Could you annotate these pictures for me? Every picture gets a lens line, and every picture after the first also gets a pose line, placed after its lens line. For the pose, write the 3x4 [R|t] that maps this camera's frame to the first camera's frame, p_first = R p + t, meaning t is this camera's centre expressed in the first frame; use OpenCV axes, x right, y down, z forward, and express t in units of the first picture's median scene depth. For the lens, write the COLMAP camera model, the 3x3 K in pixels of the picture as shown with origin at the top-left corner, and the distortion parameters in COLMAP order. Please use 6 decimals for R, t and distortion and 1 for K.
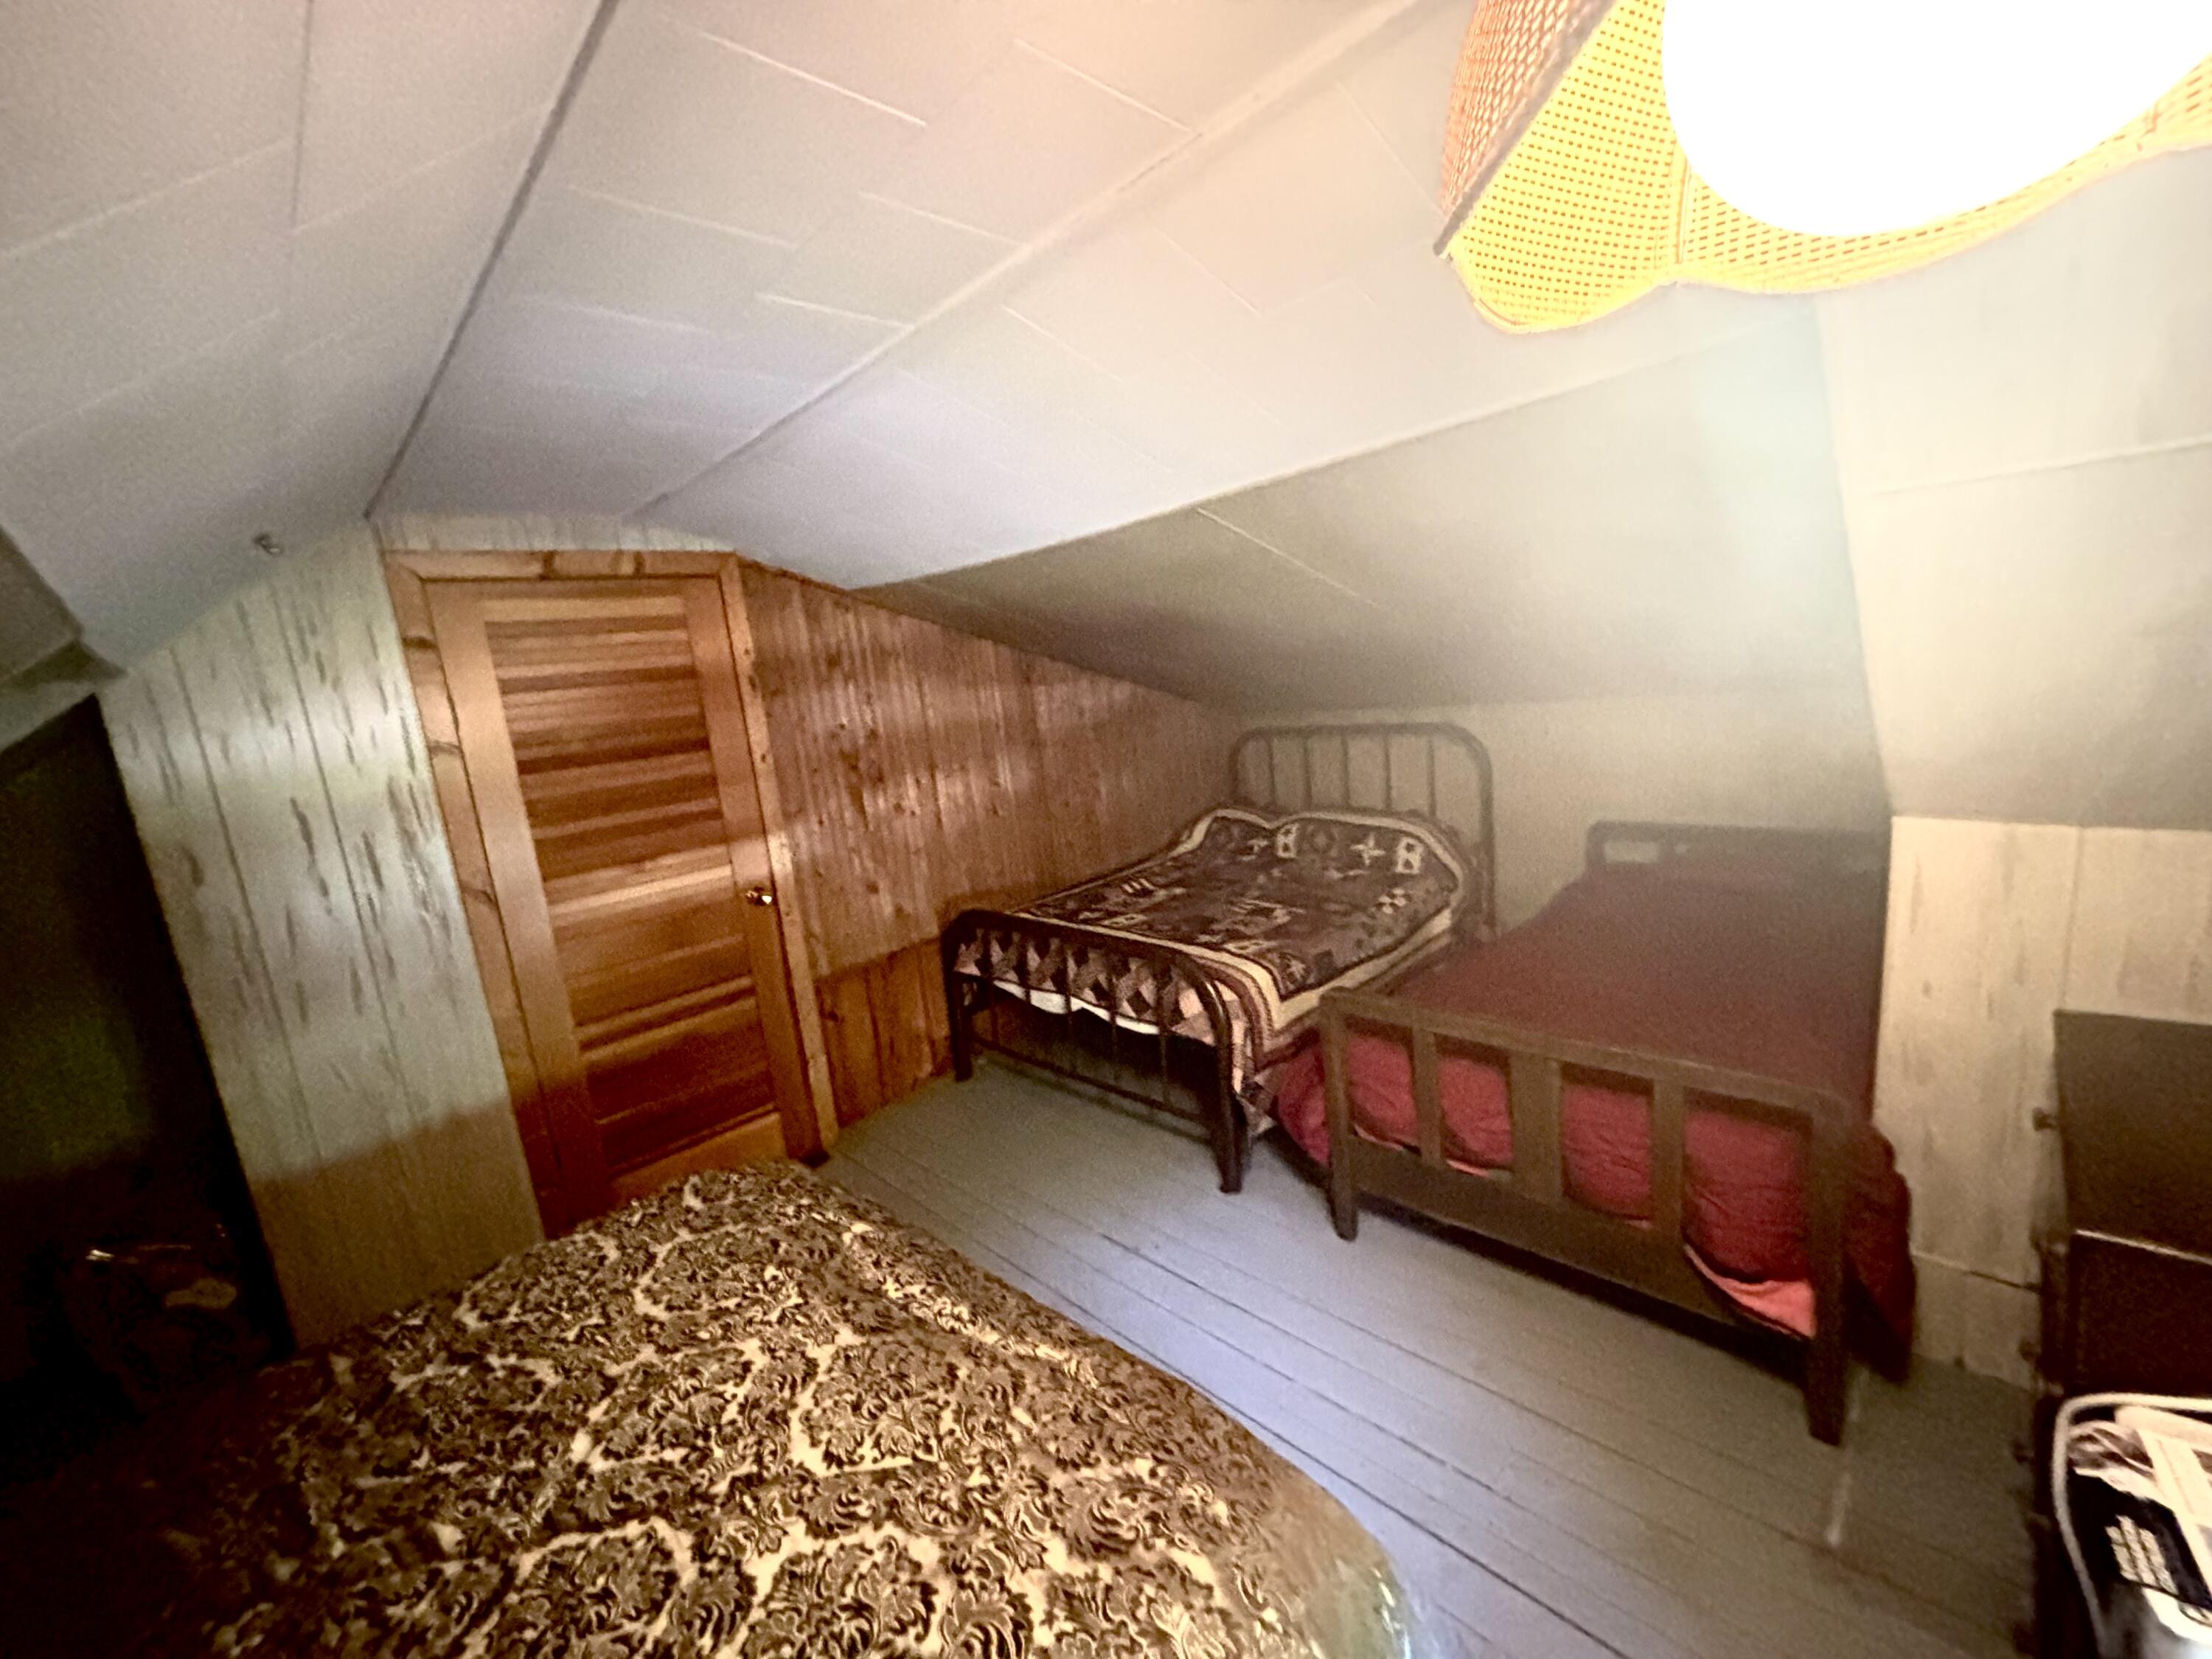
lens RADIAL K [[889.9, 0, 1106.0], [0, 889.9, 829.5], [0, 0, 1]] dist [-0.001730, -0.016187]
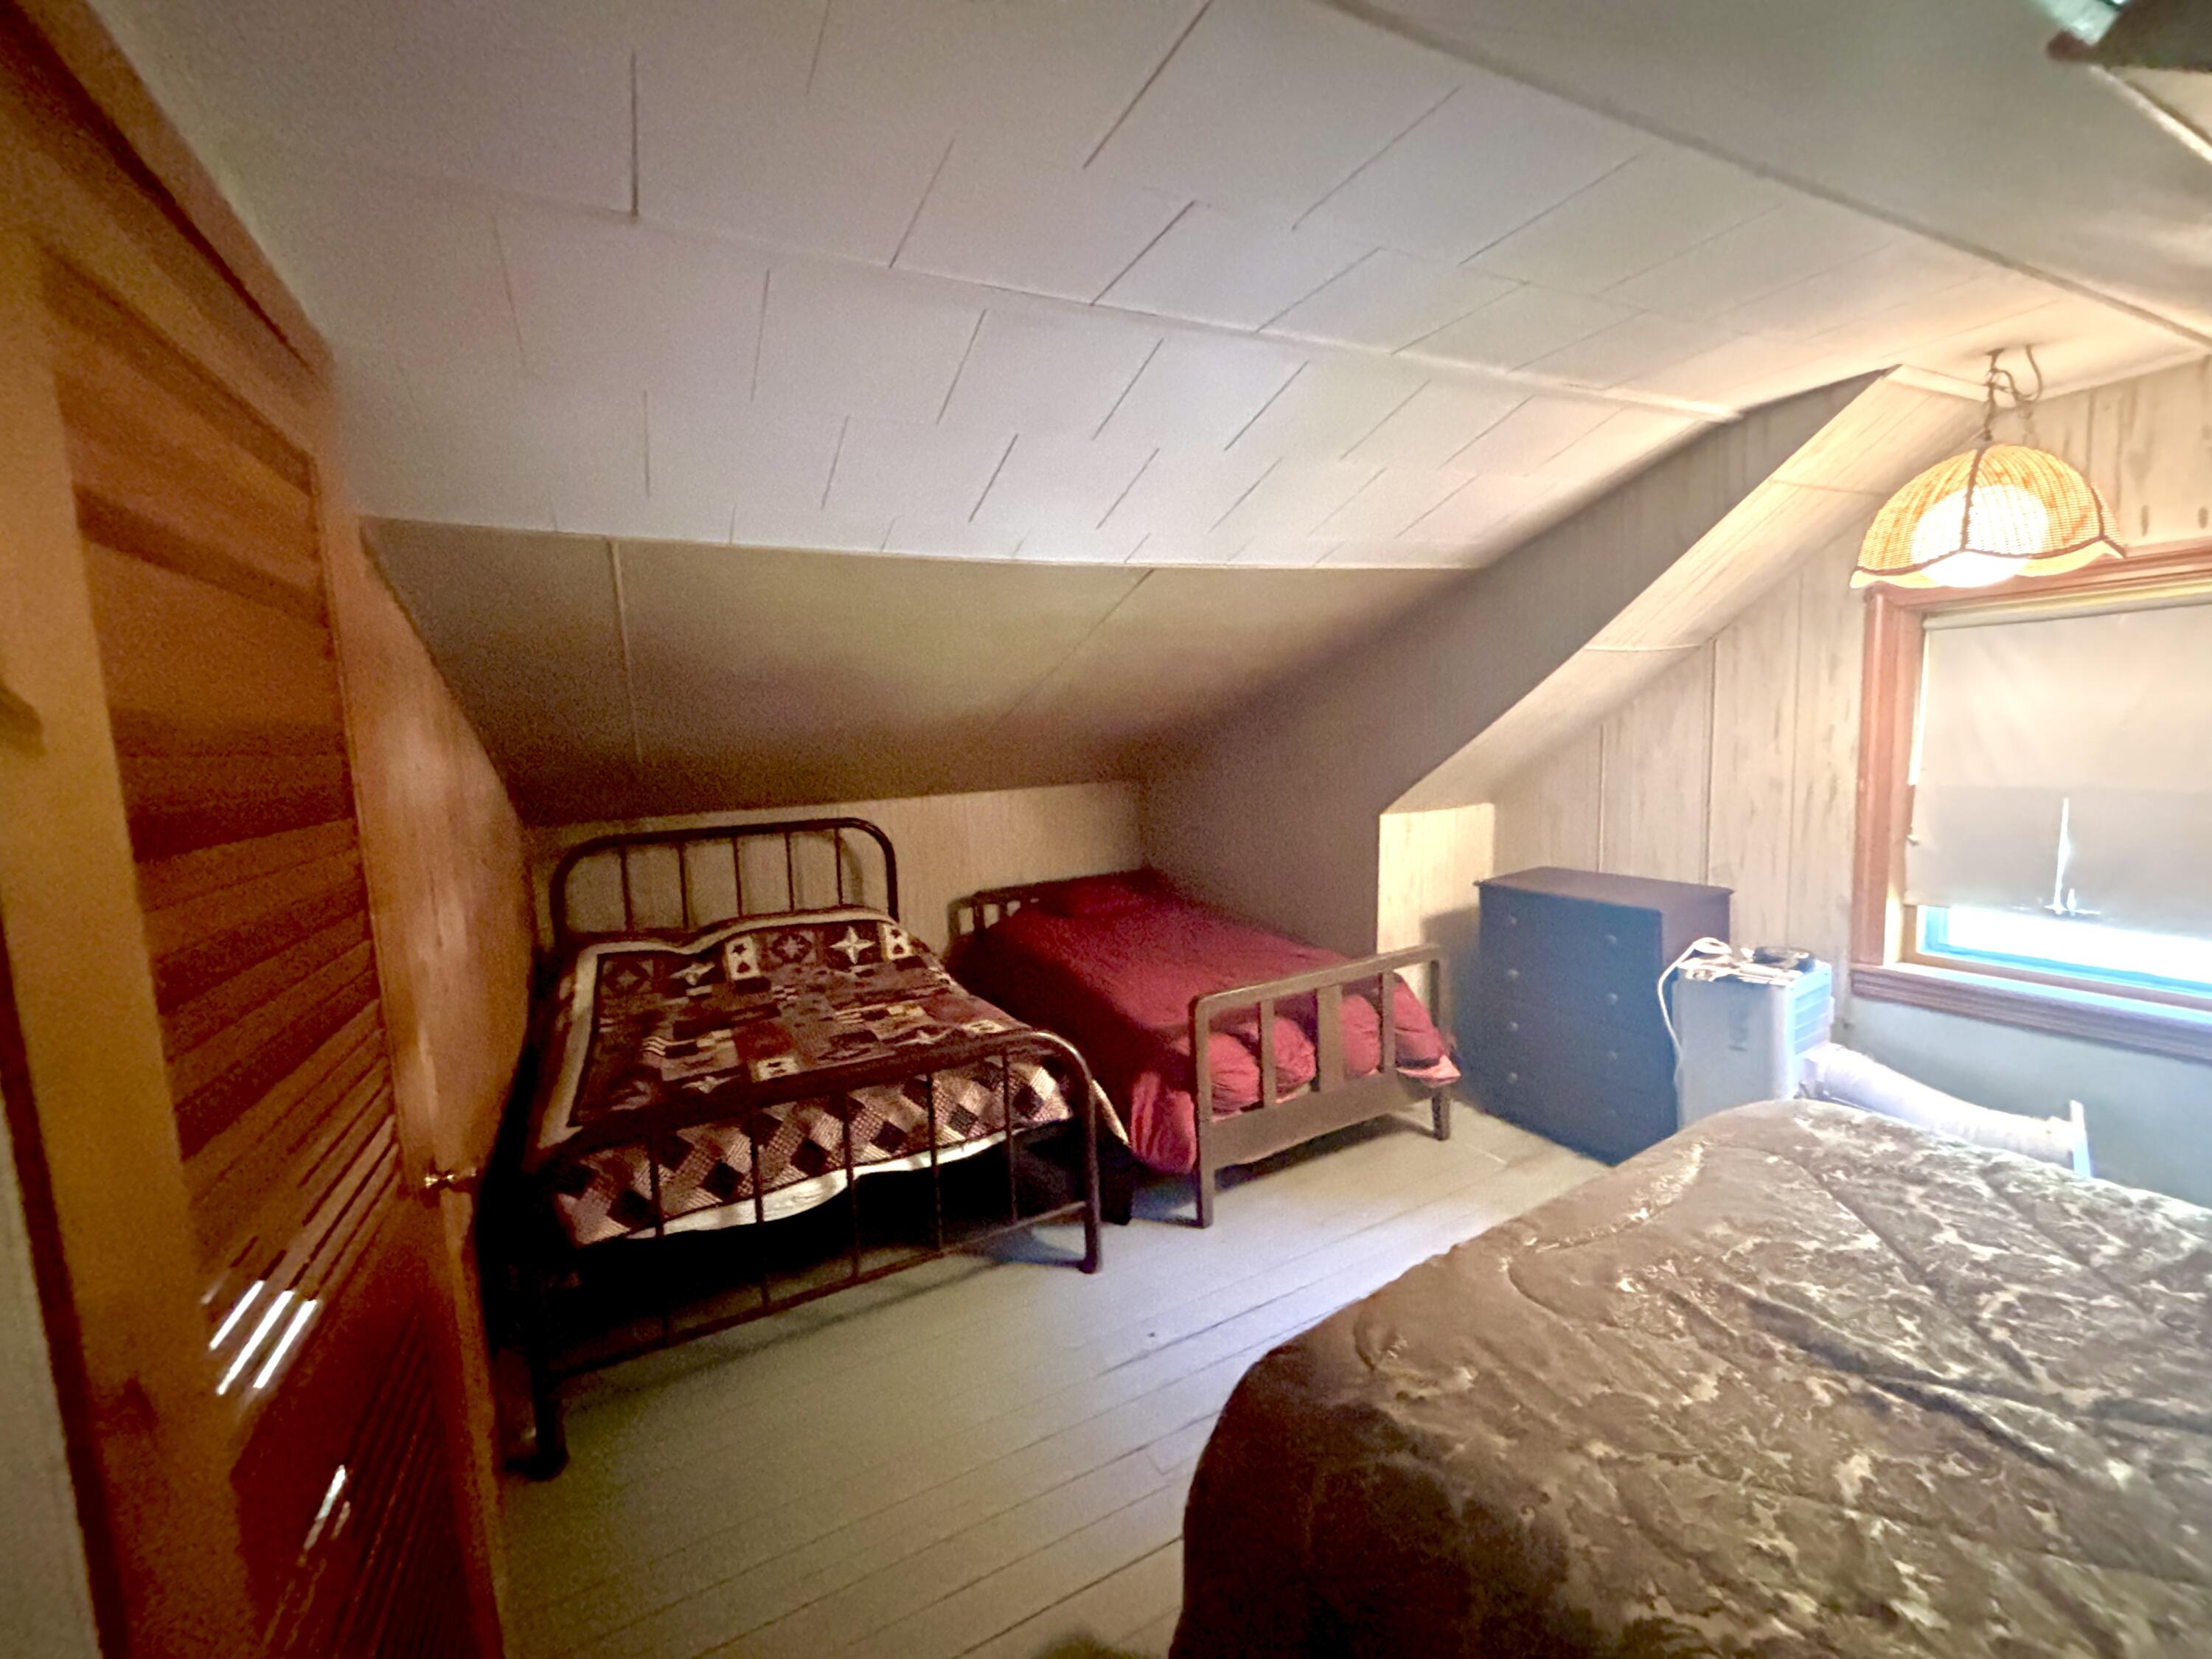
lens RADIAL K [[889.9, 0, 1106.0], [0, 889.9, 829.5], [0, 0, 1]] dist [-0.001730, -0.016187]
pose [[0.303977, -0.019236, 0.952485, -0.618720], [0.196458, 0.979573, -0.042914, -0.004733], [-0.932203, 0.200168, 0.301547, 0.516088]]
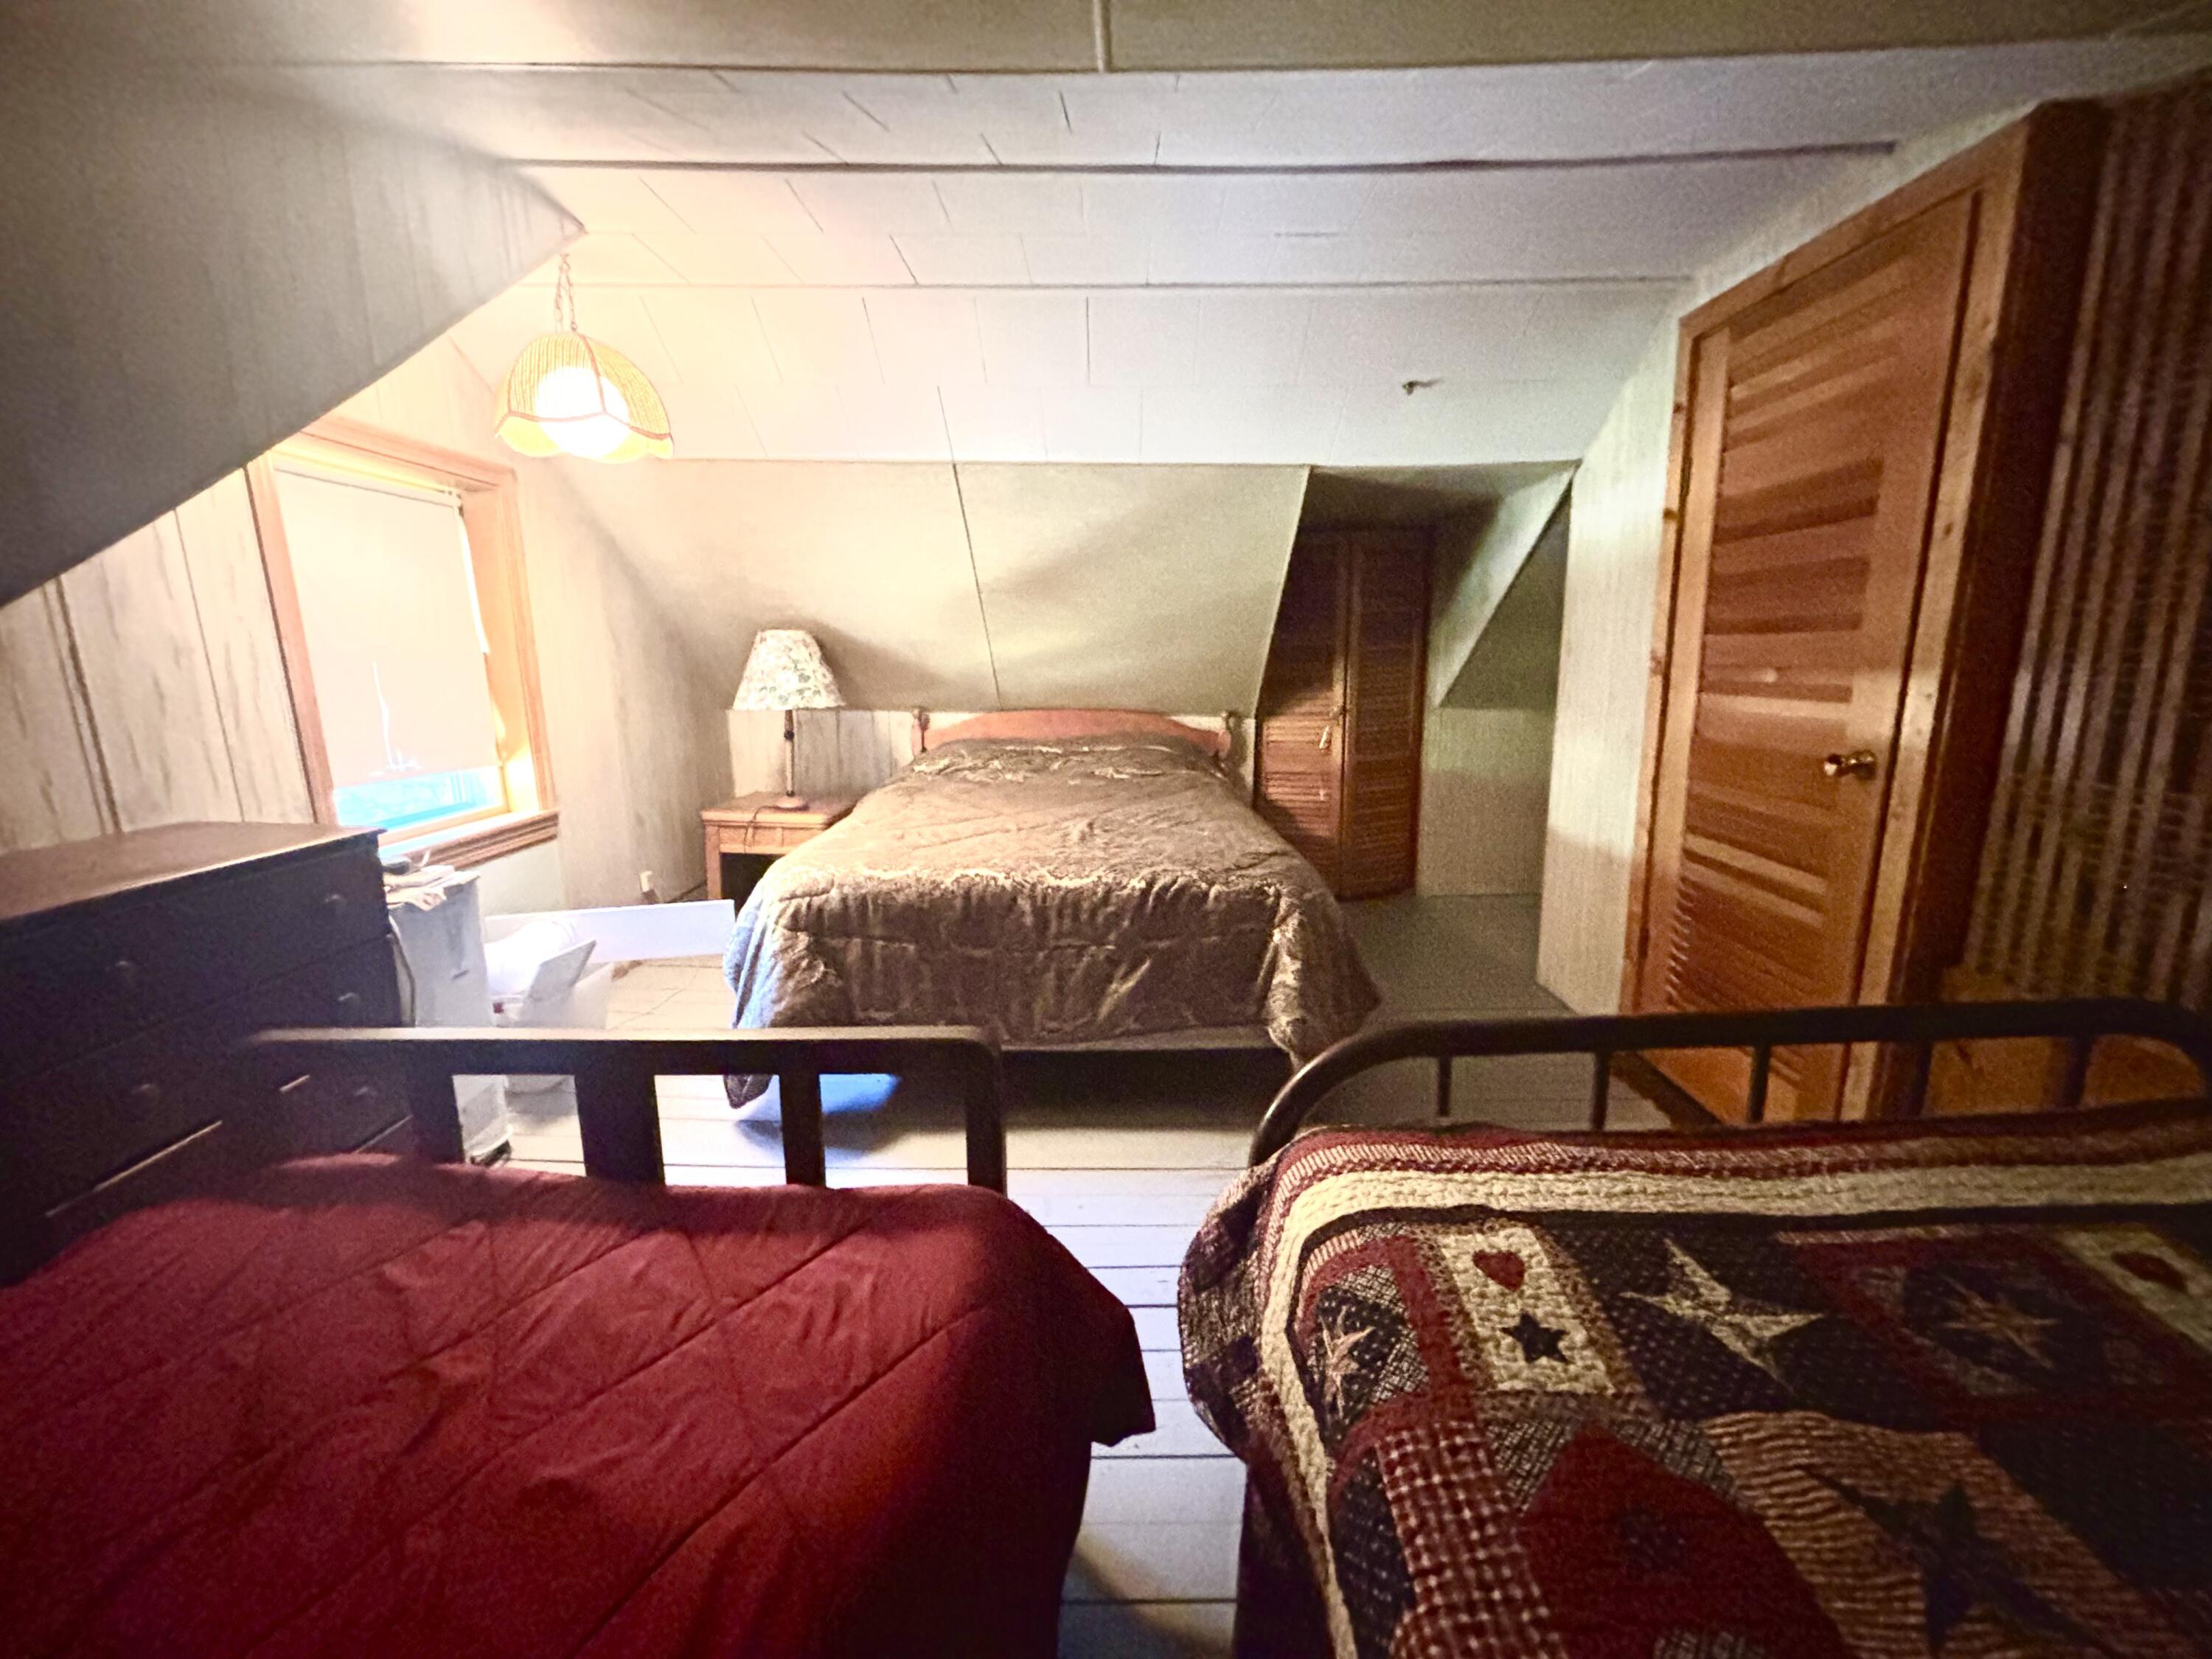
lens RADIAL K [[889.9, 0, 1106.0], [0, 889.9, 829.5], [0, 0, 1]] dist [-0.001730, -0.016187]
pose [[-0.708239, 0.253485, -0.658895, 0.367879], [-0.038244, 0.918169, 0.394339, -0.099929], [0.704936, 0.304485, -0.640589, 0.980714]]
